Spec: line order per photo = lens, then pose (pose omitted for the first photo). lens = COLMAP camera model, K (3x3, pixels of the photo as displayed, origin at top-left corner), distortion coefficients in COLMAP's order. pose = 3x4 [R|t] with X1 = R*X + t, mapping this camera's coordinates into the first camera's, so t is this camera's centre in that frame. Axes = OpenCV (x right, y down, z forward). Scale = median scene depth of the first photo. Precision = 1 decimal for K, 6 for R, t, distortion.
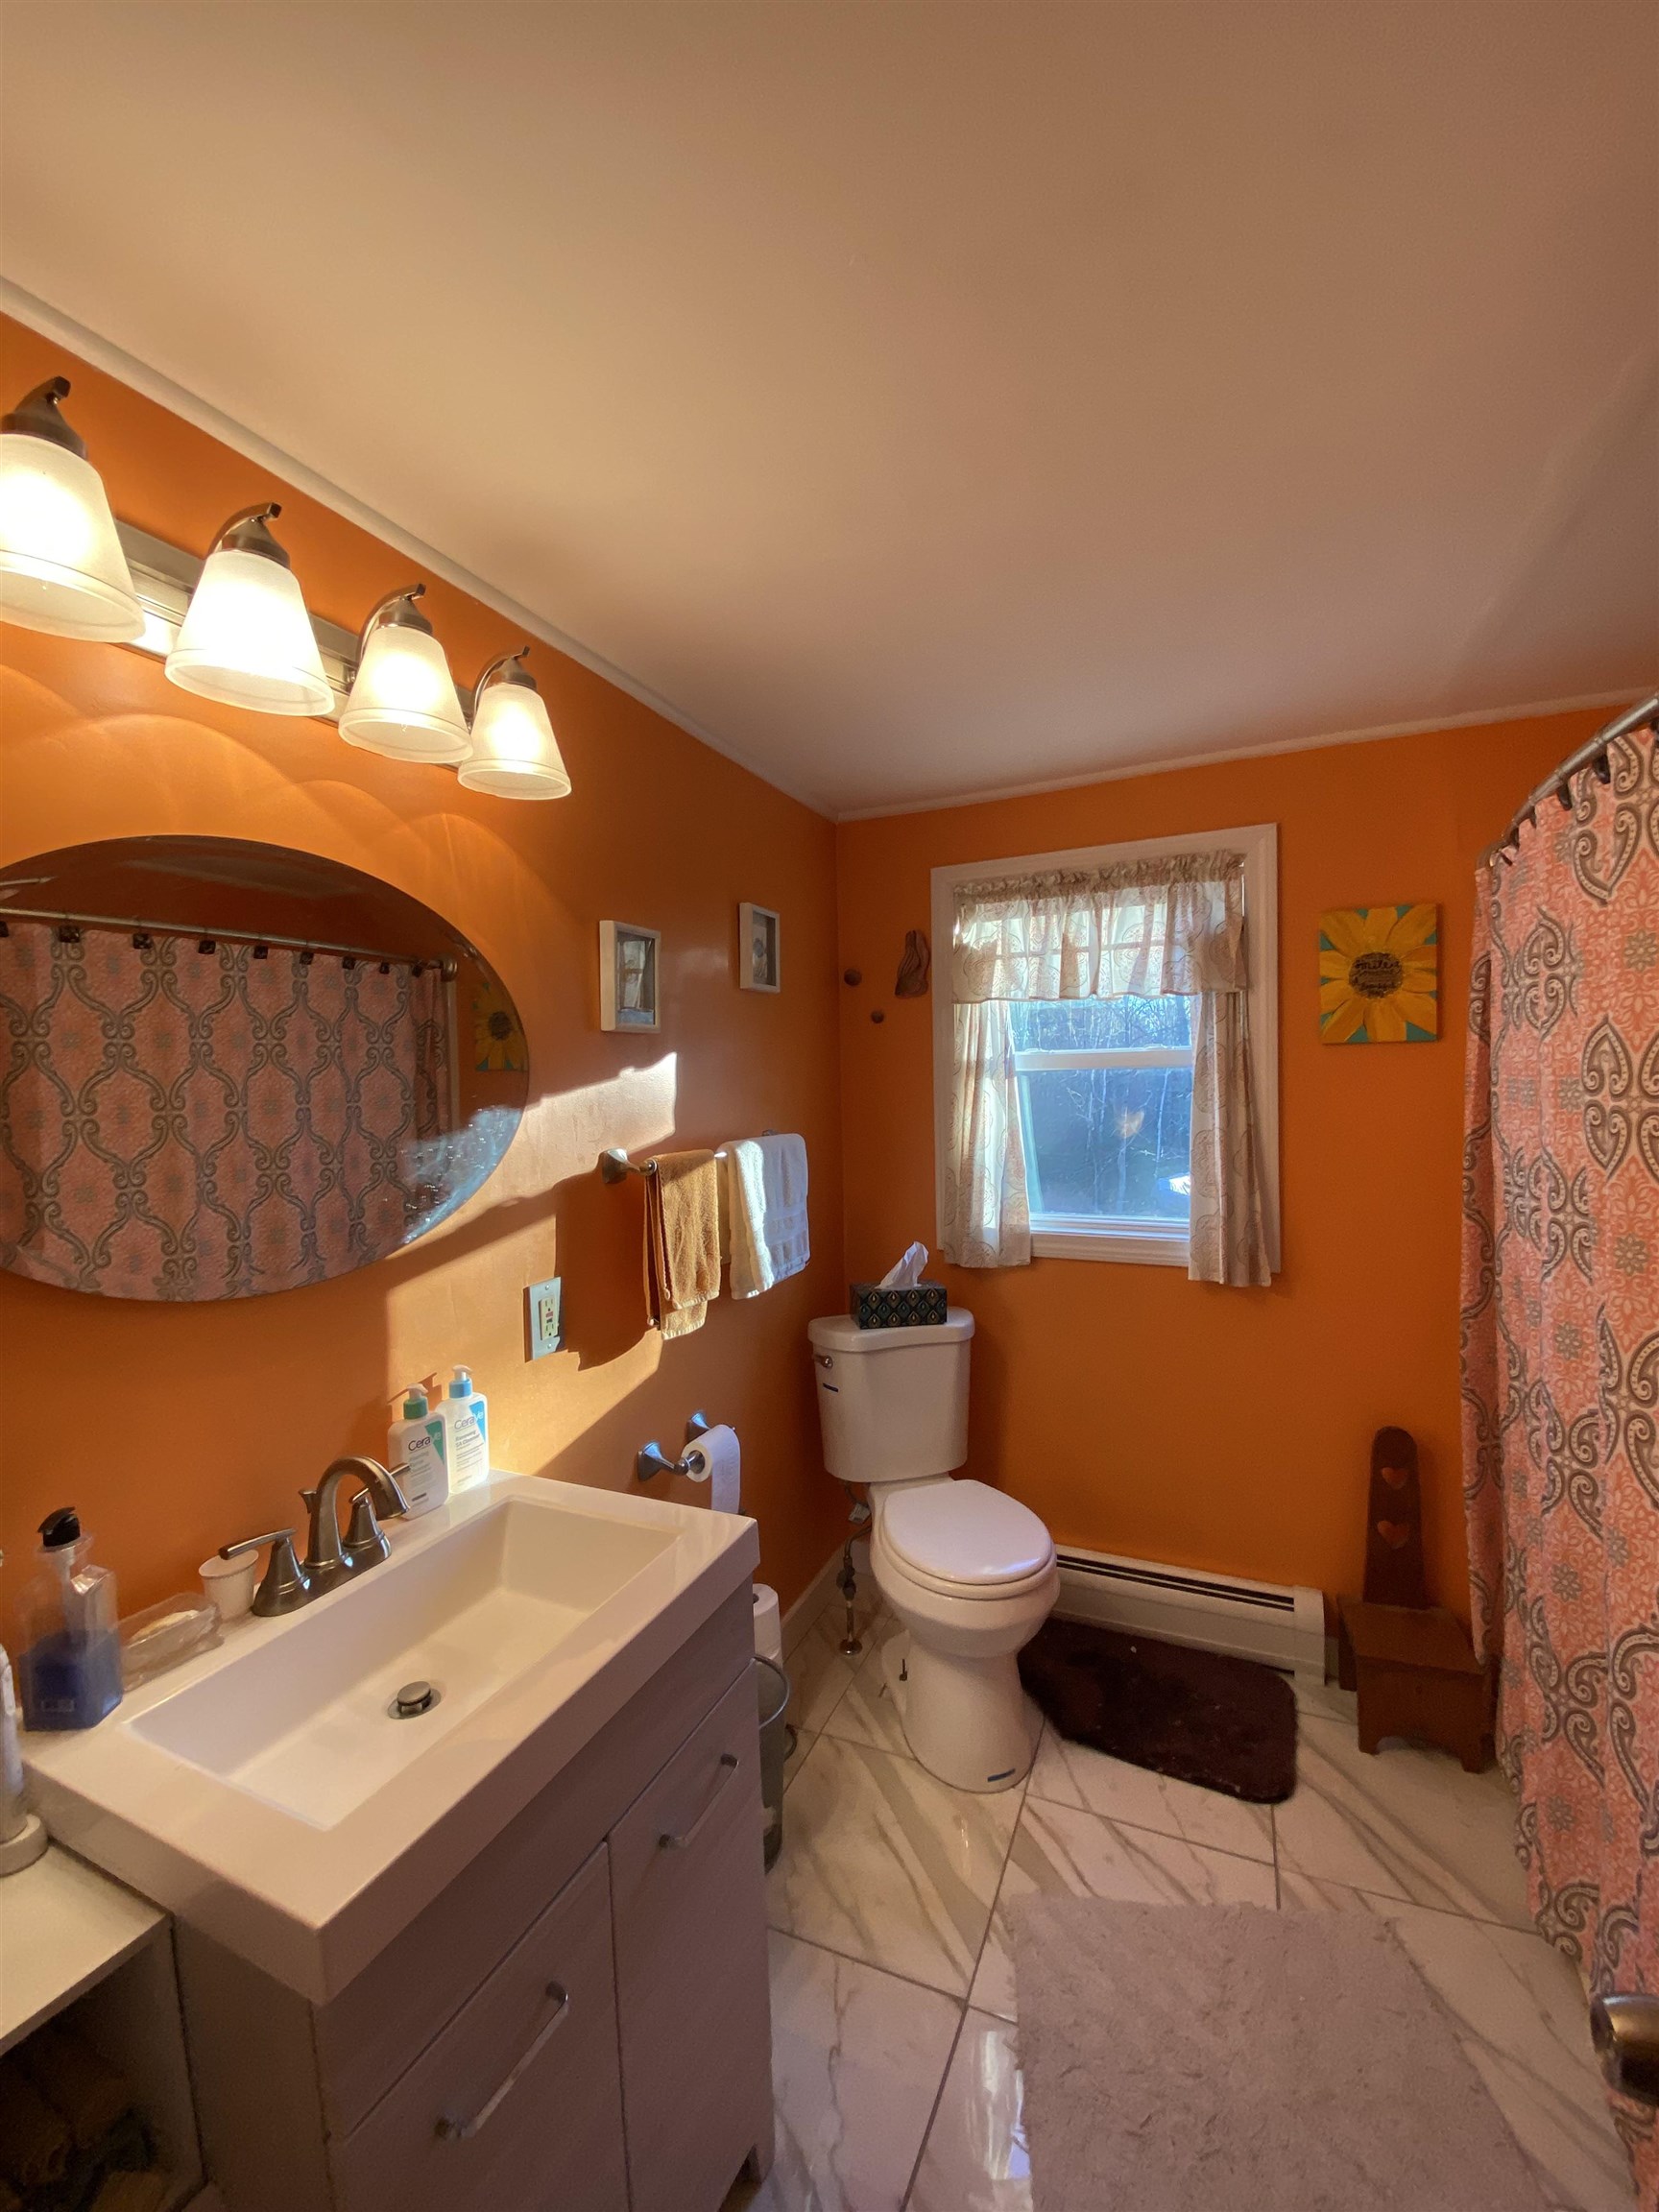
lens RADIAL K [[898.2, 0, 820.4], [0, 898.2, 1088.7], [0, 0, 1]] dist [0.010682, -0.018017]
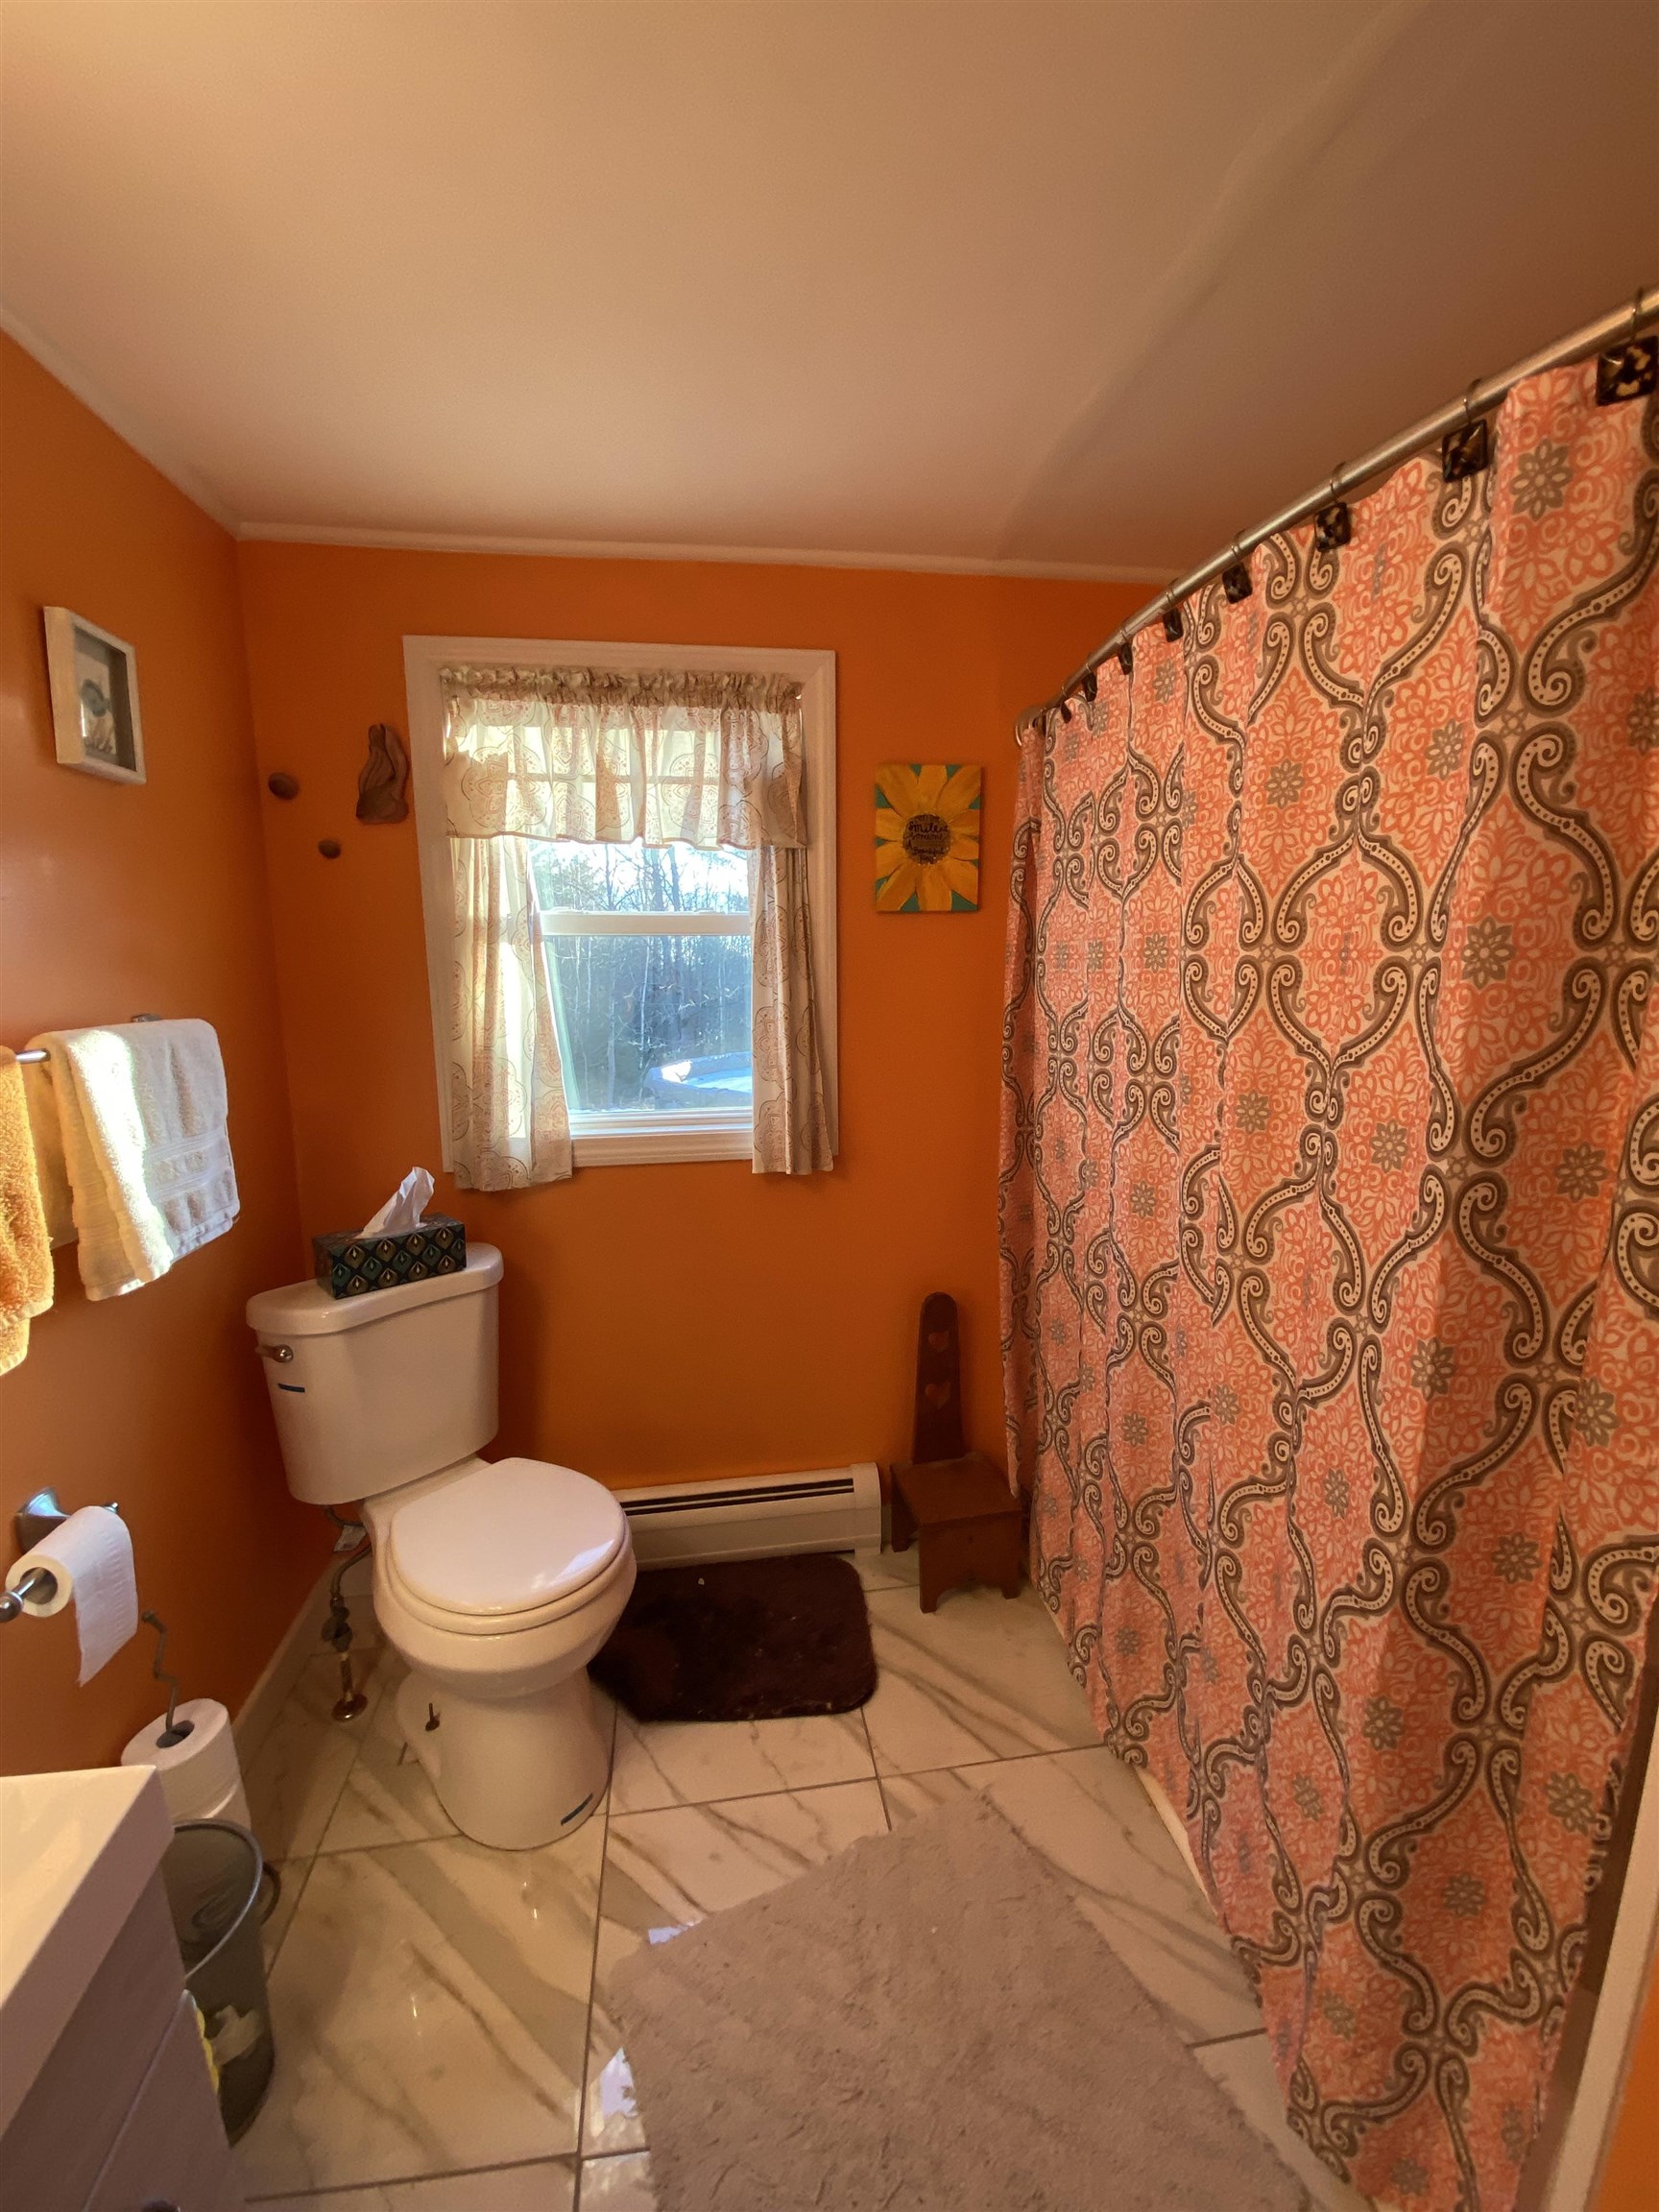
lens RADIAL K [[889.5, 0, 824.9], [0, 889.5, 1097.2], [0, 0, 1]] dist [0.021149, -0.021248]
pose [[0.840856, -0.068641, 0.536889, 0.002159], [0.000669, 0.992057, 0.125785, 0.028956], [-0.541259, -0.105408, 0.834223, 0.266362]]
